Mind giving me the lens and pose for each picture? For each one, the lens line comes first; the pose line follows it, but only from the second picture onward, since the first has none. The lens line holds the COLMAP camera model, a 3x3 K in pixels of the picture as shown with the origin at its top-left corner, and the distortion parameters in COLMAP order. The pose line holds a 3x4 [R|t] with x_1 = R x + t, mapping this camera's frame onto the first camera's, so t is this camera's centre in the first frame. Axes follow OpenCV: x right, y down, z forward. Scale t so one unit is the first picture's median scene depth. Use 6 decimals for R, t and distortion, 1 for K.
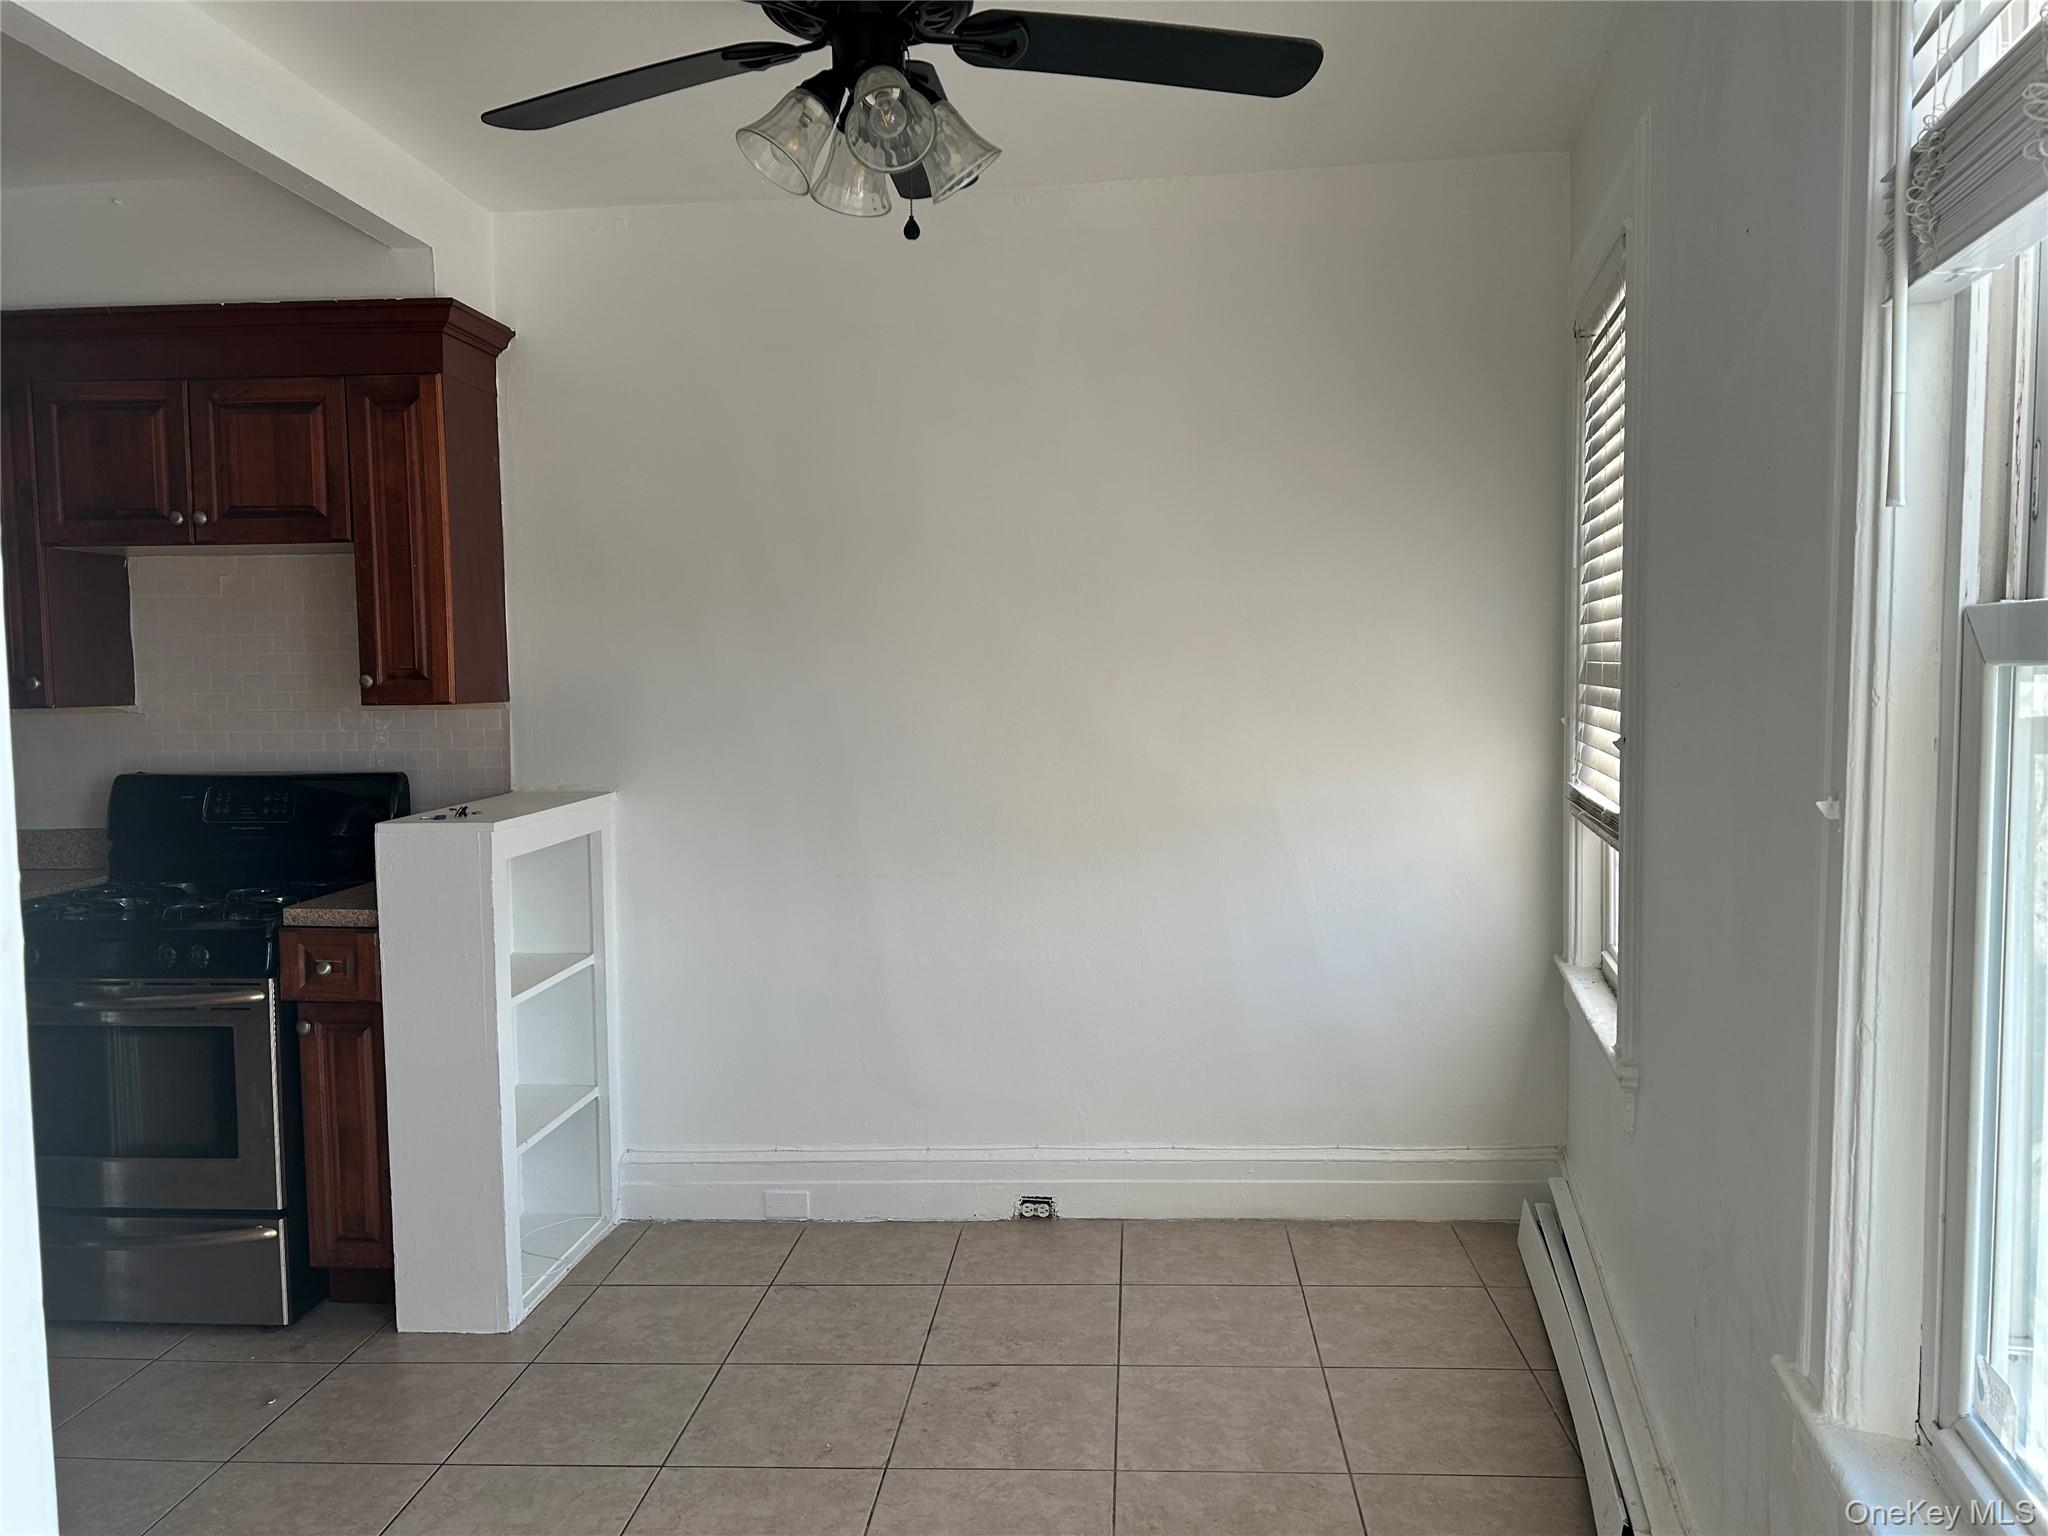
lens RADIAL K [[1537.2, 0, 1016.2], [0, 1537.2, 785.6], [0, 0, 1]] dist [0.067249, -0.076957]
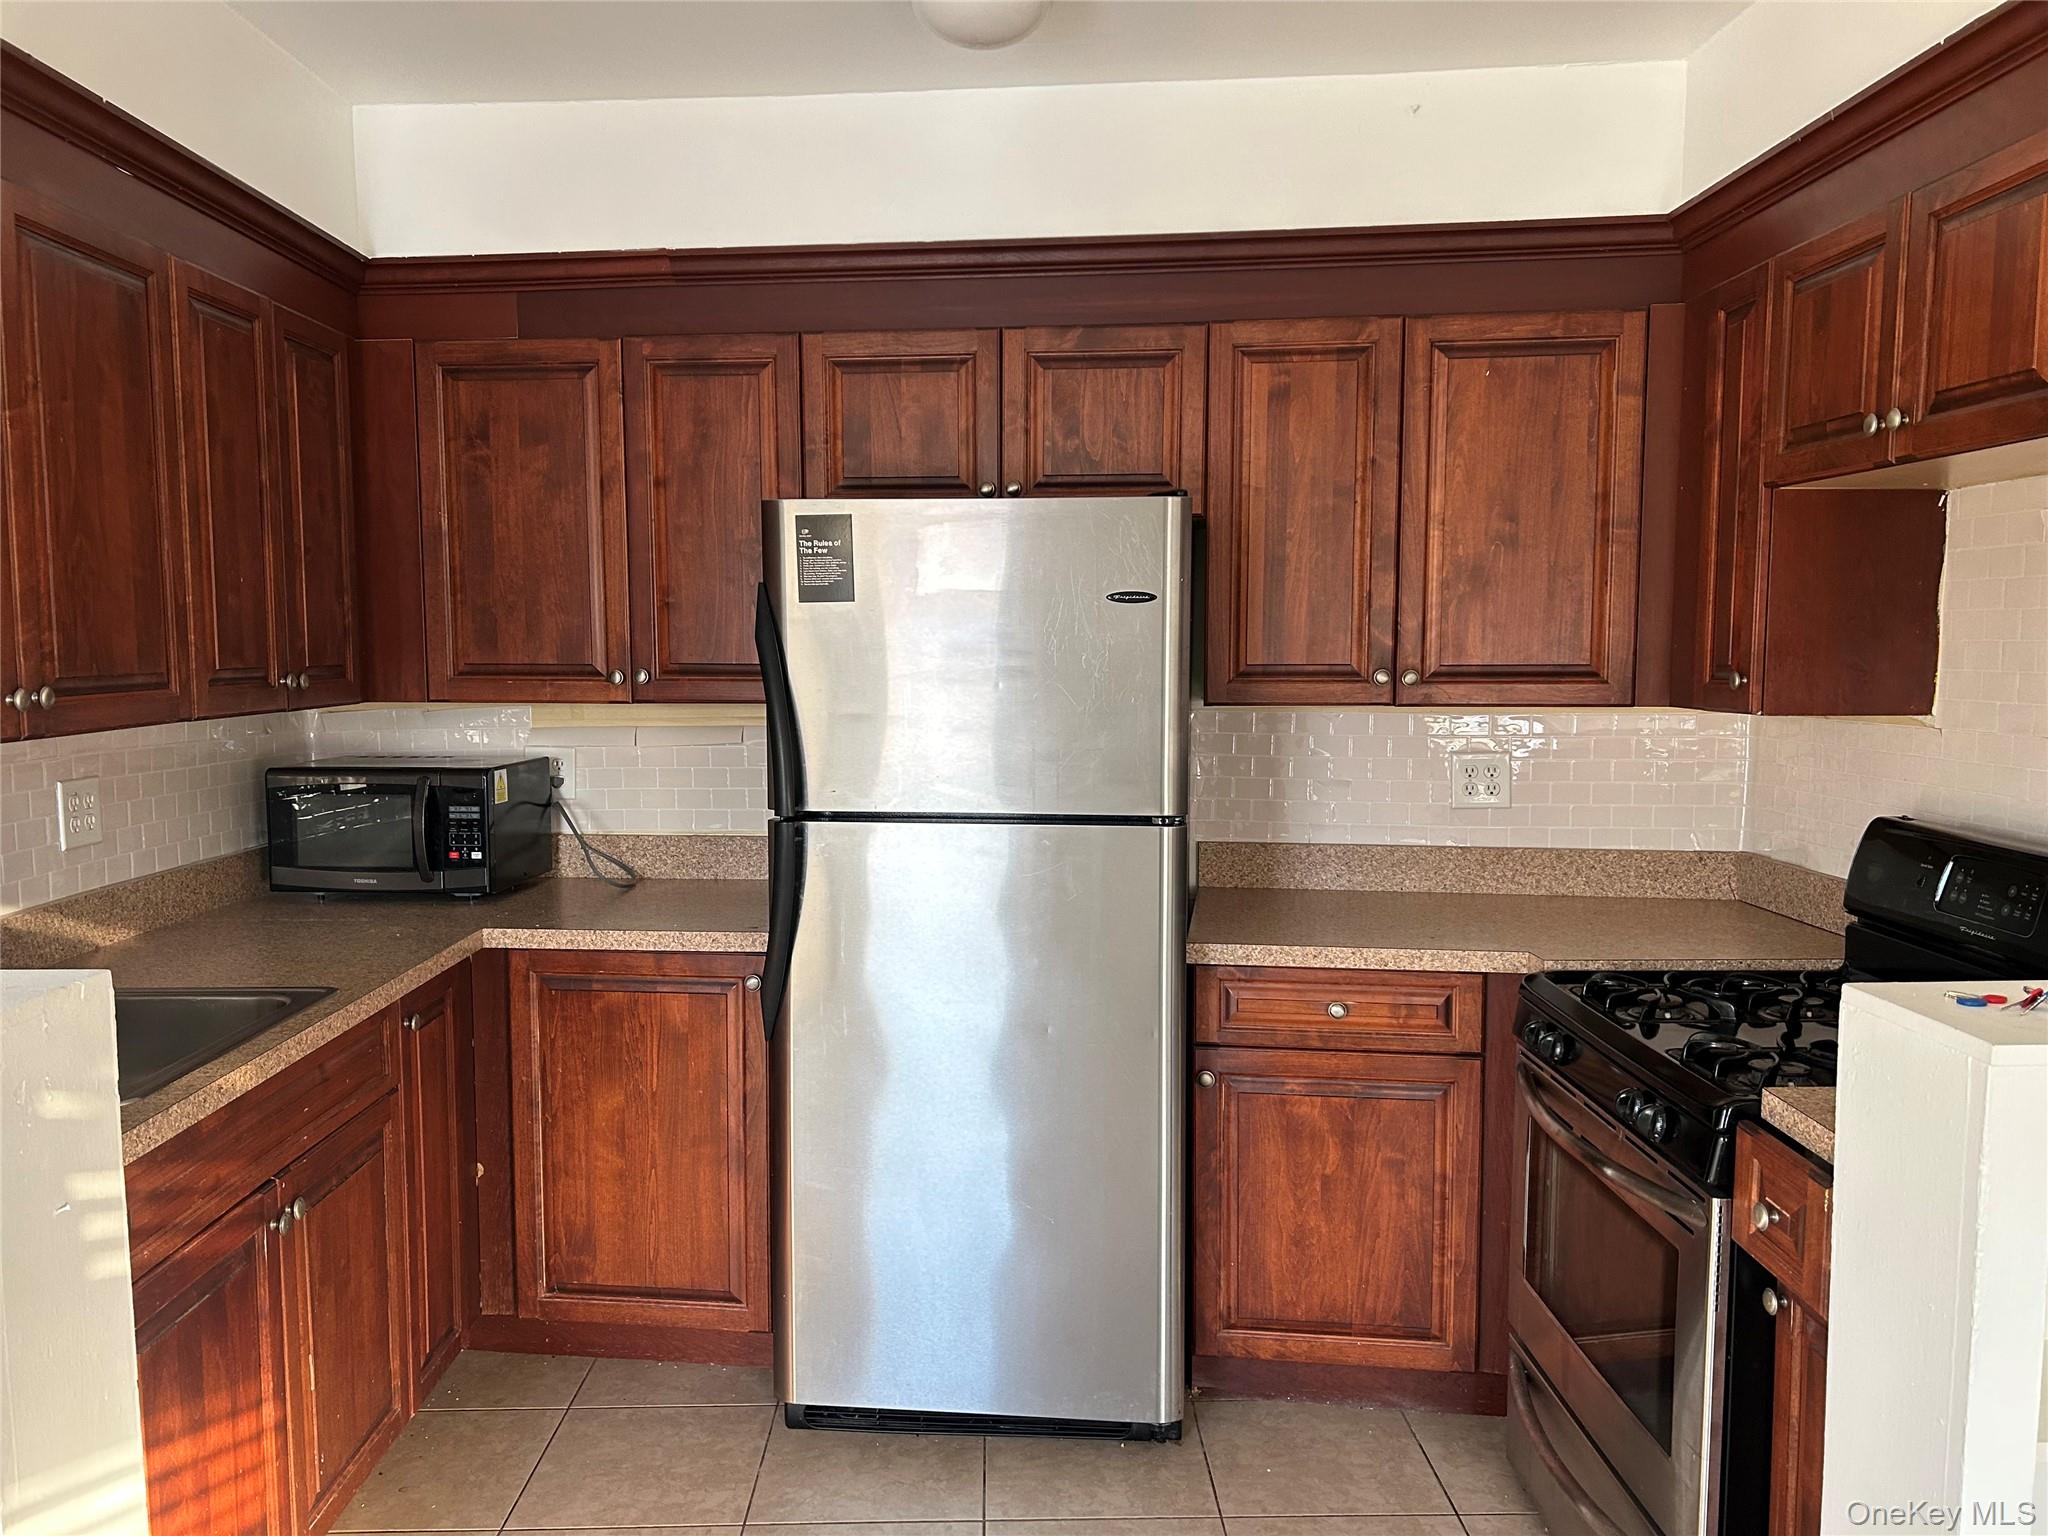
lens RADIAL K [[1537.2, 0, 1027.8], [0, 1537.2, 784.8], [0, 0, 1]] dist [0.067249, -0.076957]
pose [[0.106719, 0.105160, -0.988713, 0.056762], [-0.077727, 0.992231, 0.097144, -0.063337], [0.991247, 0.066482, 0.114063, 0.605146]]
